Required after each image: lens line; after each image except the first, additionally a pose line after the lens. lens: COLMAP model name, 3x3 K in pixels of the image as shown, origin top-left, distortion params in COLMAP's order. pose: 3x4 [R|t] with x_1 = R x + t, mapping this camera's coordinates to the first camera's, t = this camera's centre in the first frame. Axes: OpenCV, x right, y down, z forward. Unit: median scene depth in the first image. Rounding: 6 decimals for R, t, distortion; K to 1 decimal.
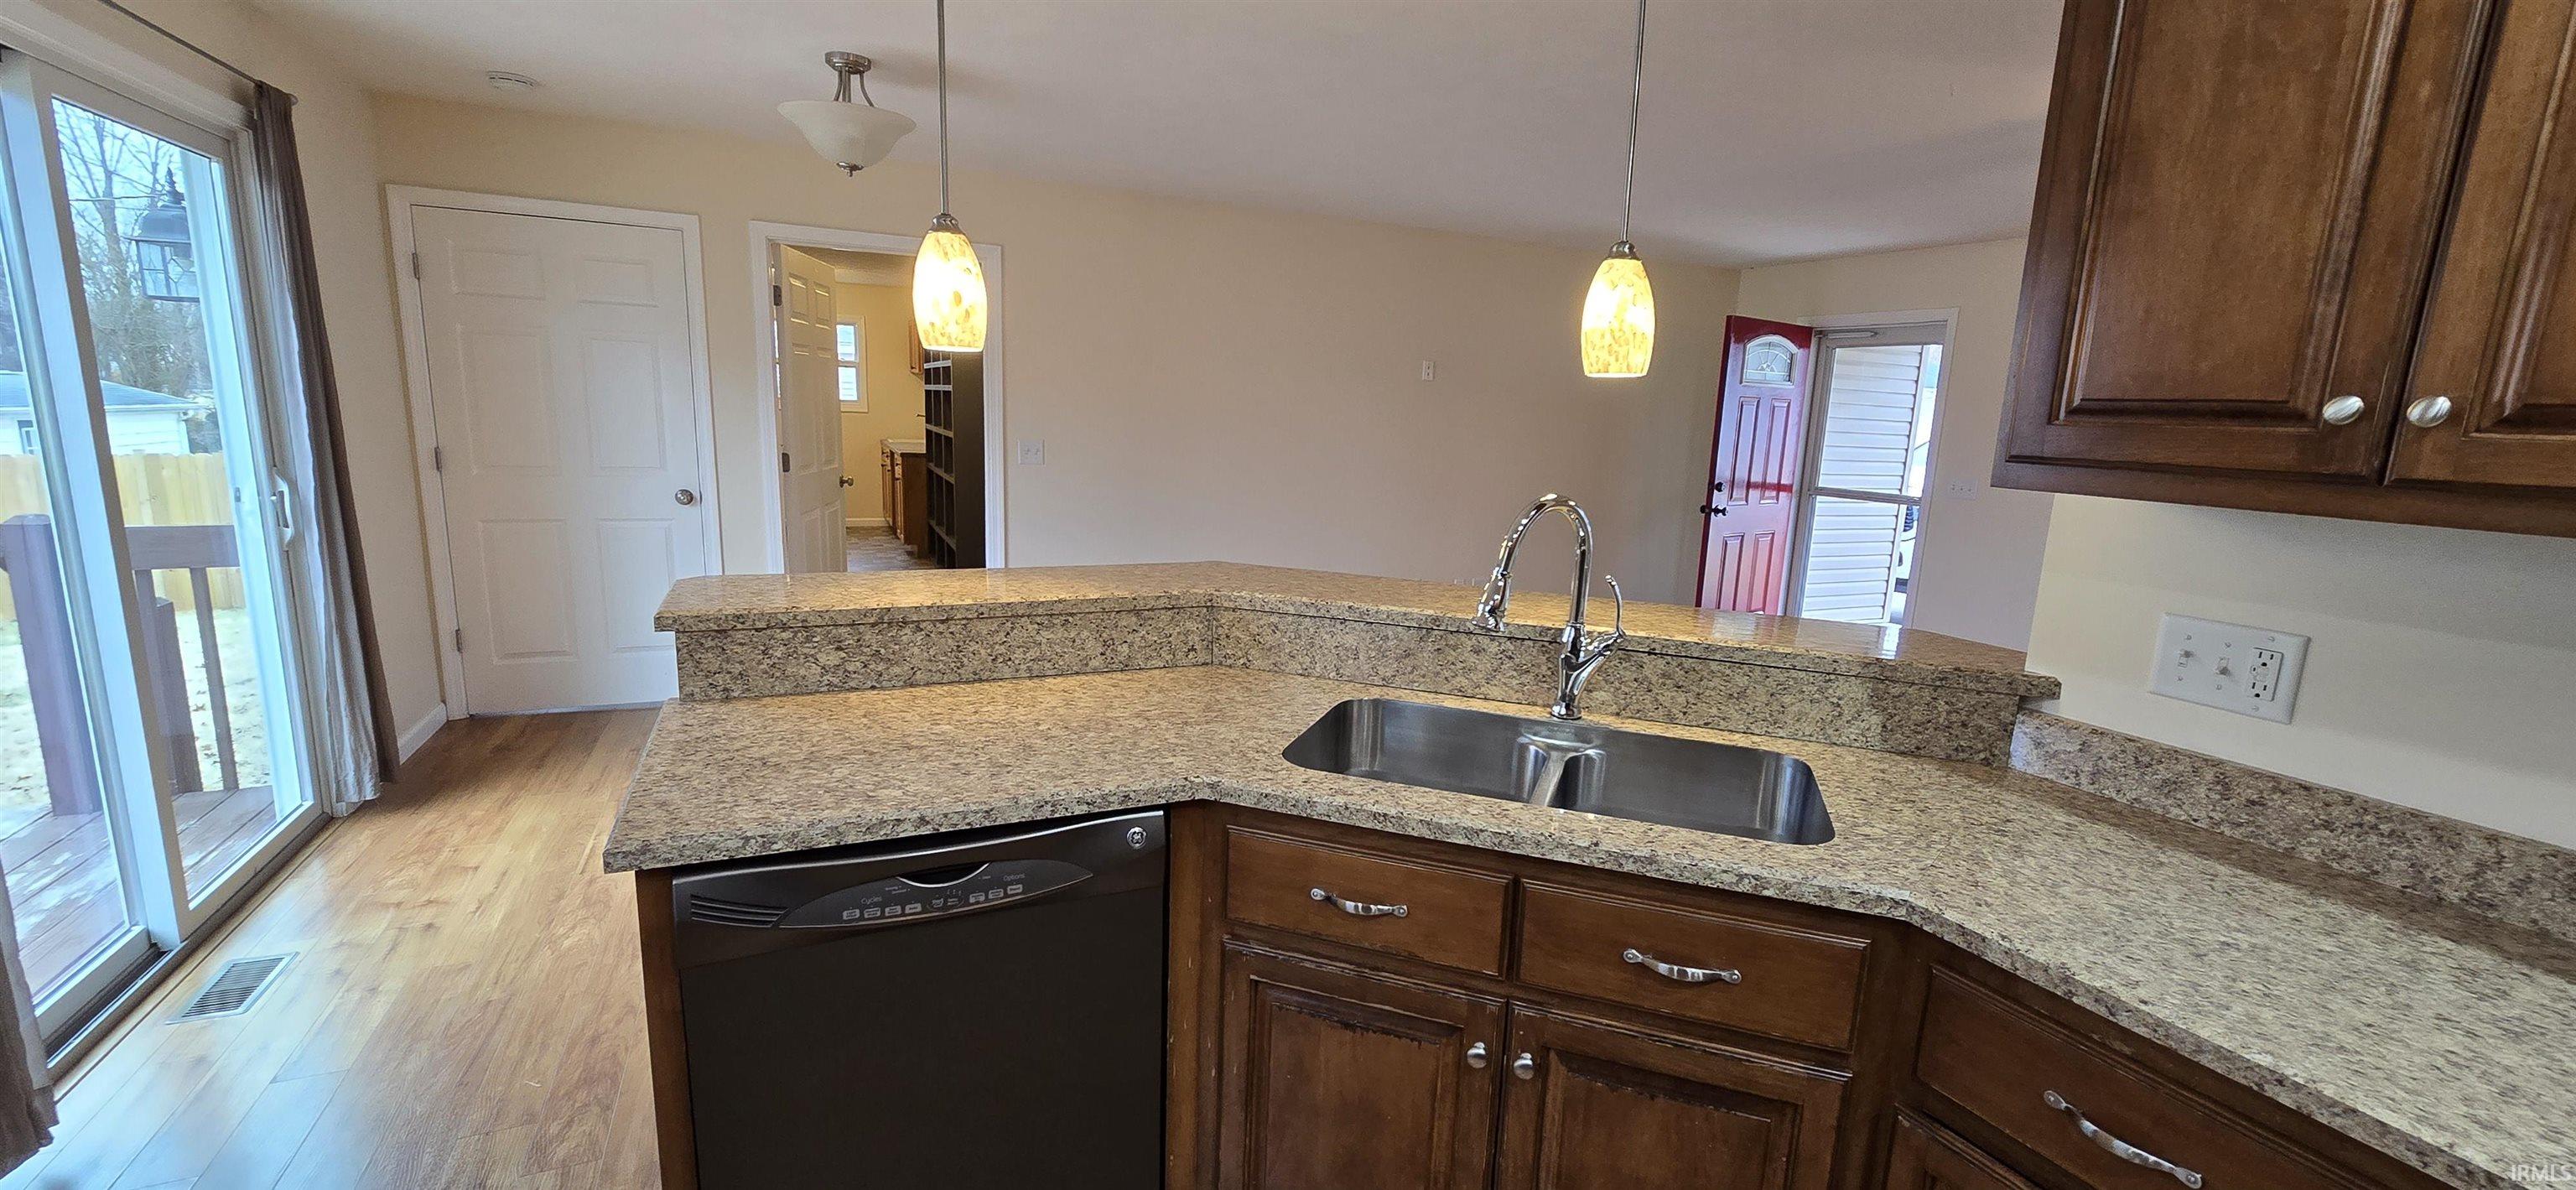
lens RADIAL K [[1052.8, 0, 1312.6], [0, 1052.8, 604.3], [0, 0, 1]] dist [-0.009470, 0.002869]
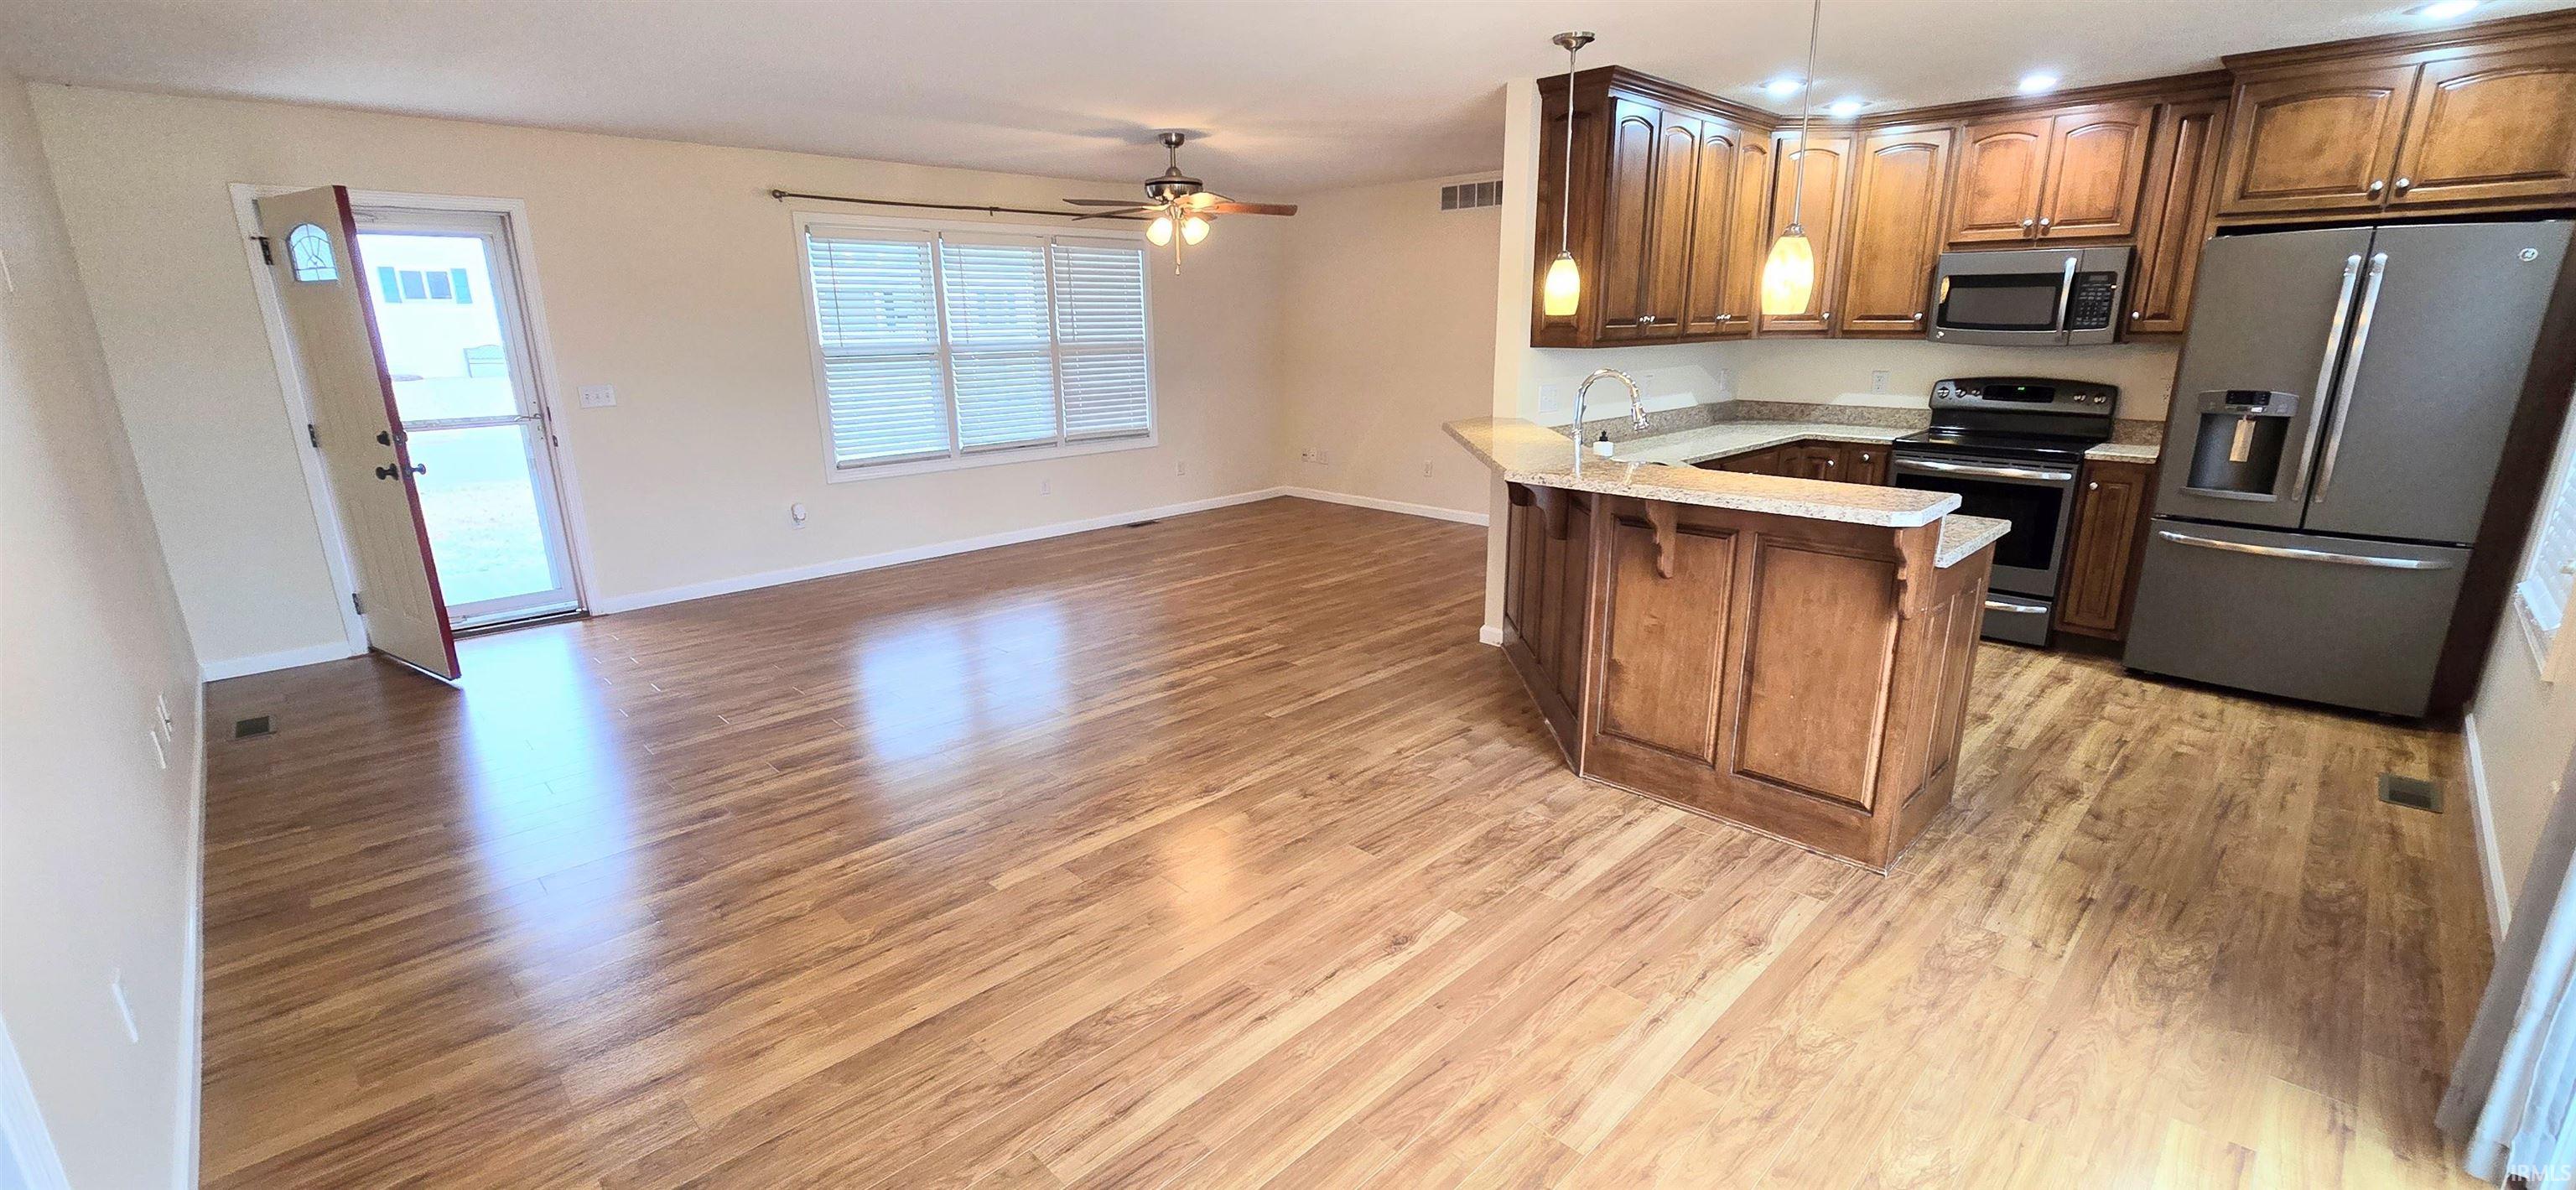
lens RADIAL K [[1052.8, 0, 1301.8], [0, 1052.8, 606.2], [0, 0, 1]] dist [-0.009470, 0.002869]
pose [[-0.325111, -0.288864, 0.900478, -1.735046], [0.171202, 0.918493, 0.356455, -0.555029], [-0.930050, 0.270051, -0.249158, 2.309446]]
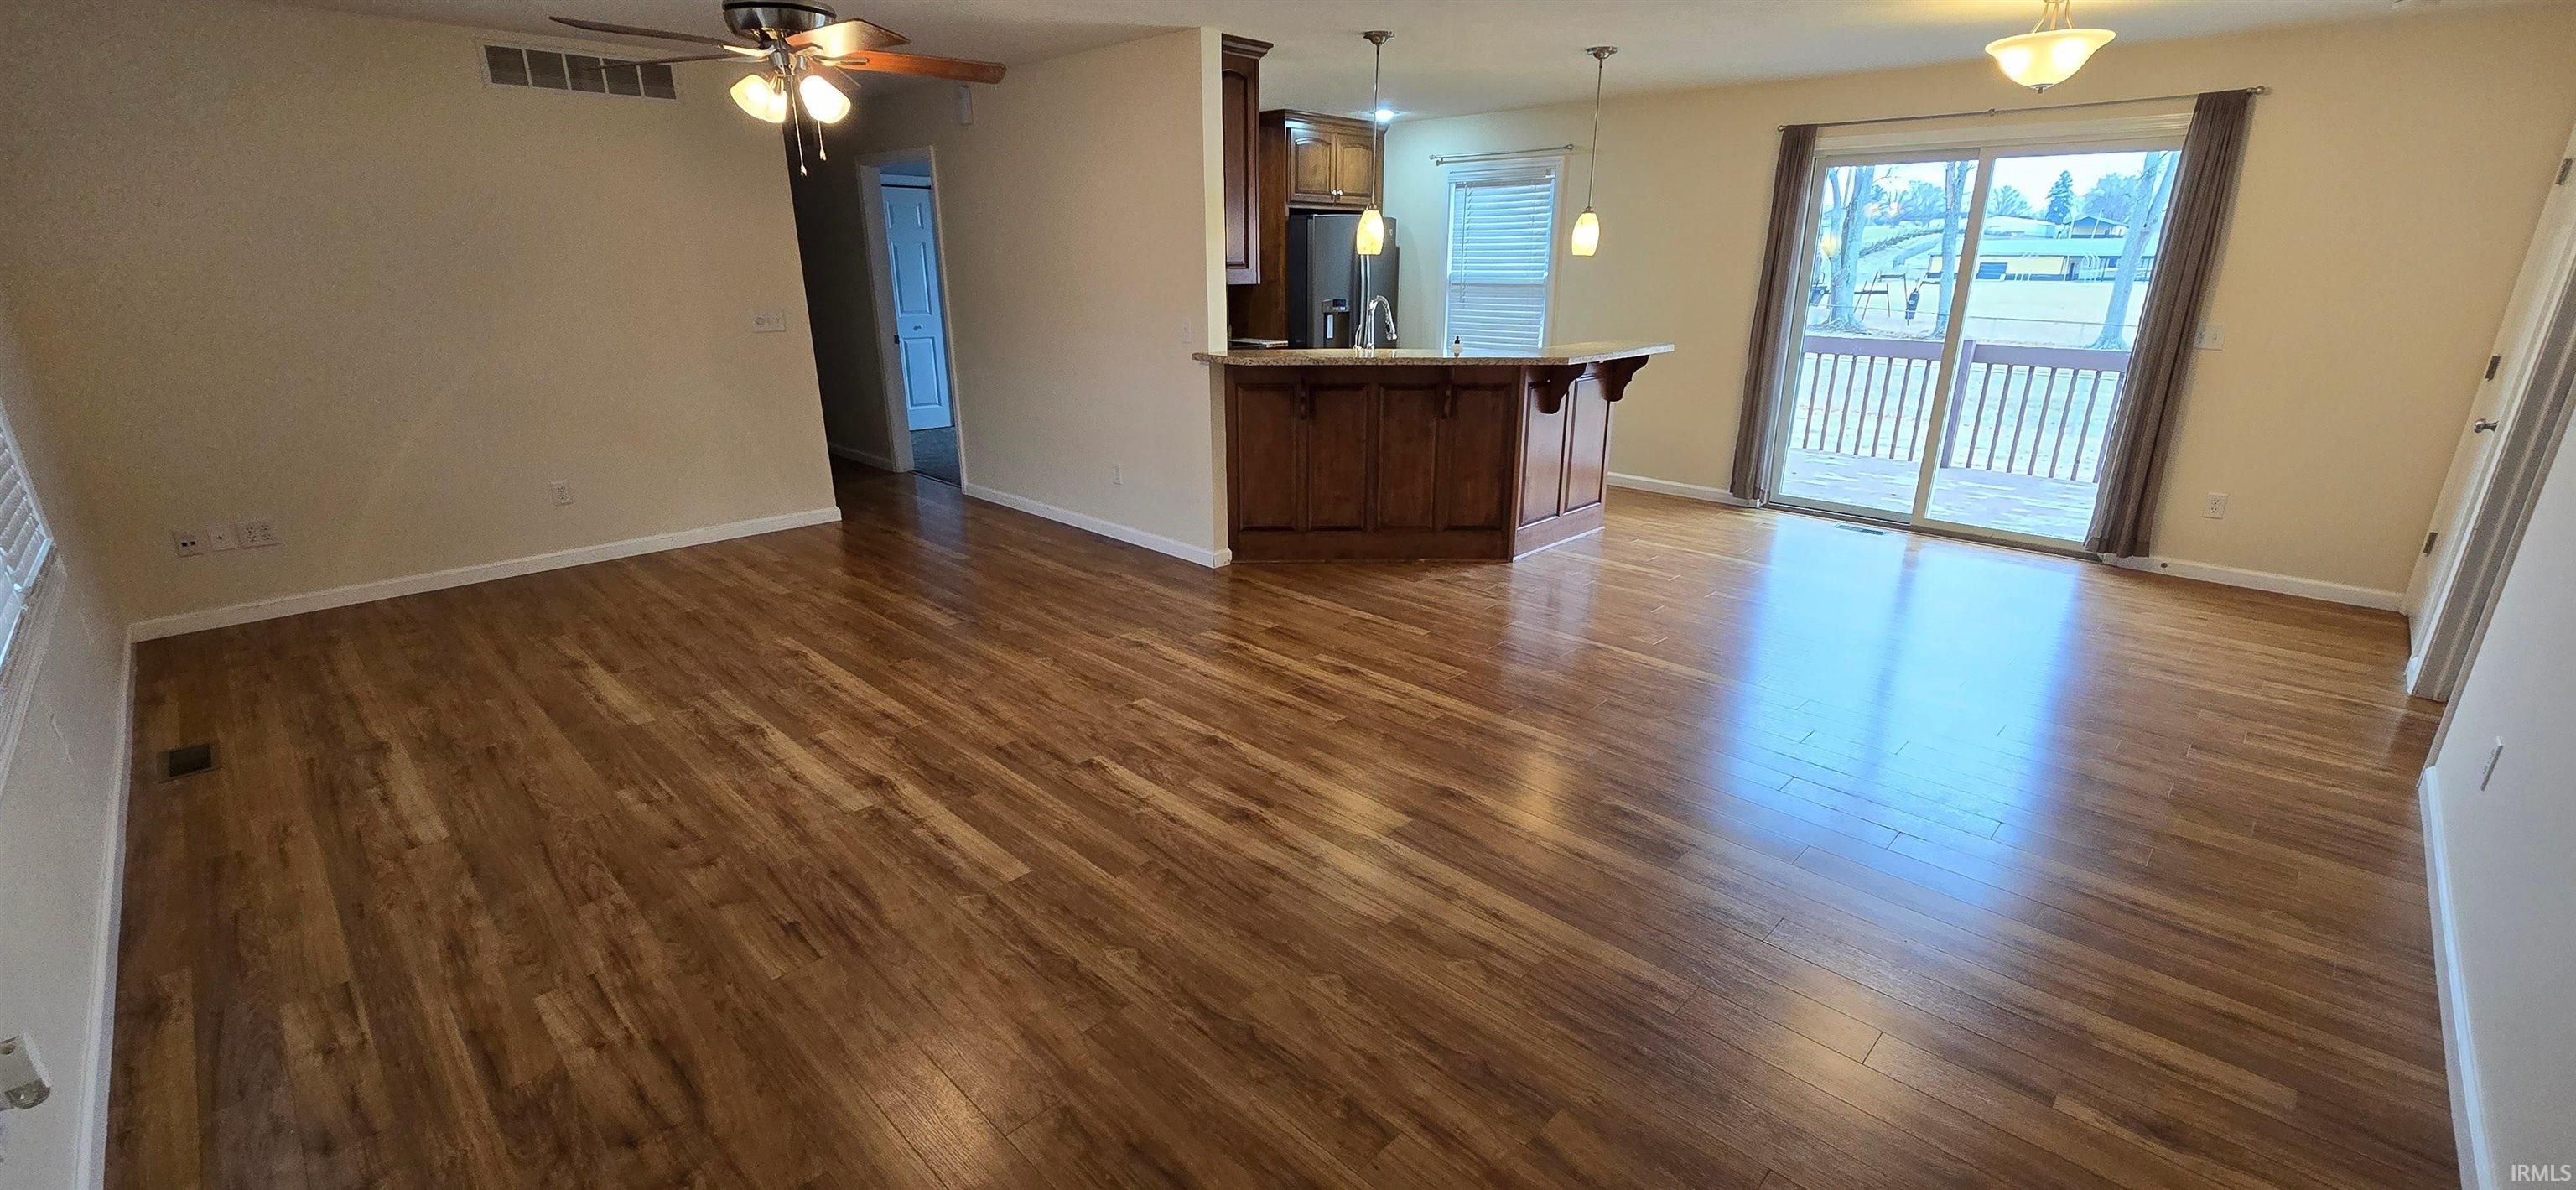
lens RADIAL K [[1052.8, 0, 1299.8], [0, 1052.8, 621.1], [0, 0, 1]] dist [-0.009470, 0.002869]
pose [[-0.938434, 0.071436, -0.337992, 1.464616], [-0.103263, 0.875647, 0.471783, -0.683192], [0.329664, 0.477639, -0.814360, 3.789893]]
